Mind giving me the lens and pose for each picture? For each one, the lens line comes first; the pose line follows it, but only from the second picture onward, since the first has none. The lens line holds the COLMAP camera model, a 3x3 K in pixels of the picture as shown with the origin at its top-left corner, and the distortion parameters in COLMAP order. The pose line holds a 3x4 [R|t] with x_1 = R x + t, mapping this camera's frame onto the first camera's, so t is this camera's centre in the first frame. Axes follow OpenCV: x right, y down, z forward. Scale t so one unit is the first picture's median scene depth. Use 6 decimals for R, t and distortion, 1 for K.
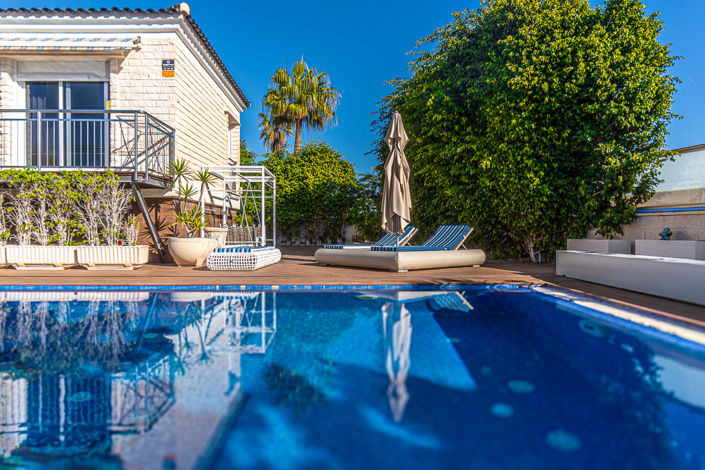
lens RADIAL K [[425.3, 0, 349.6], [0, 425.3, 269.5], [0, 0, 1]] dist [-0.001983, -0.000433]
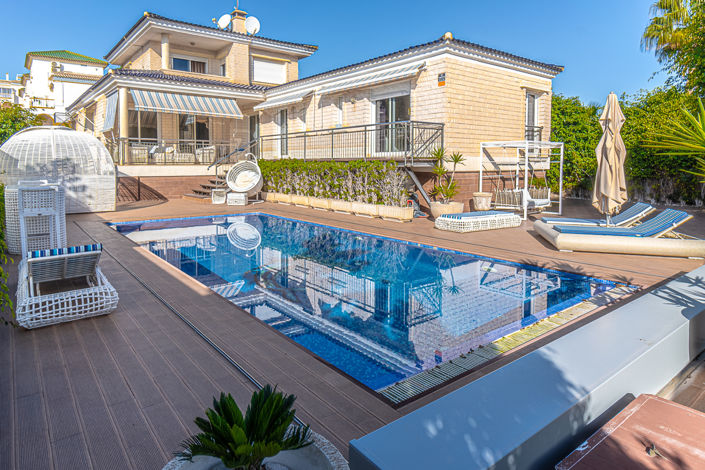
lens RADIAL K [[425.3, 0, 349.6], [0, 425.3, 269.5], [0, 0, 1]] dist [-0.001983, -0.000433]
pose [[0.600239, 0.196206, -0.775382, 0.585290], [-0.077758, 0.979167, 0.187578, -0.101542], [0.796032, -0.052300, 0.602991, -0.110529]]
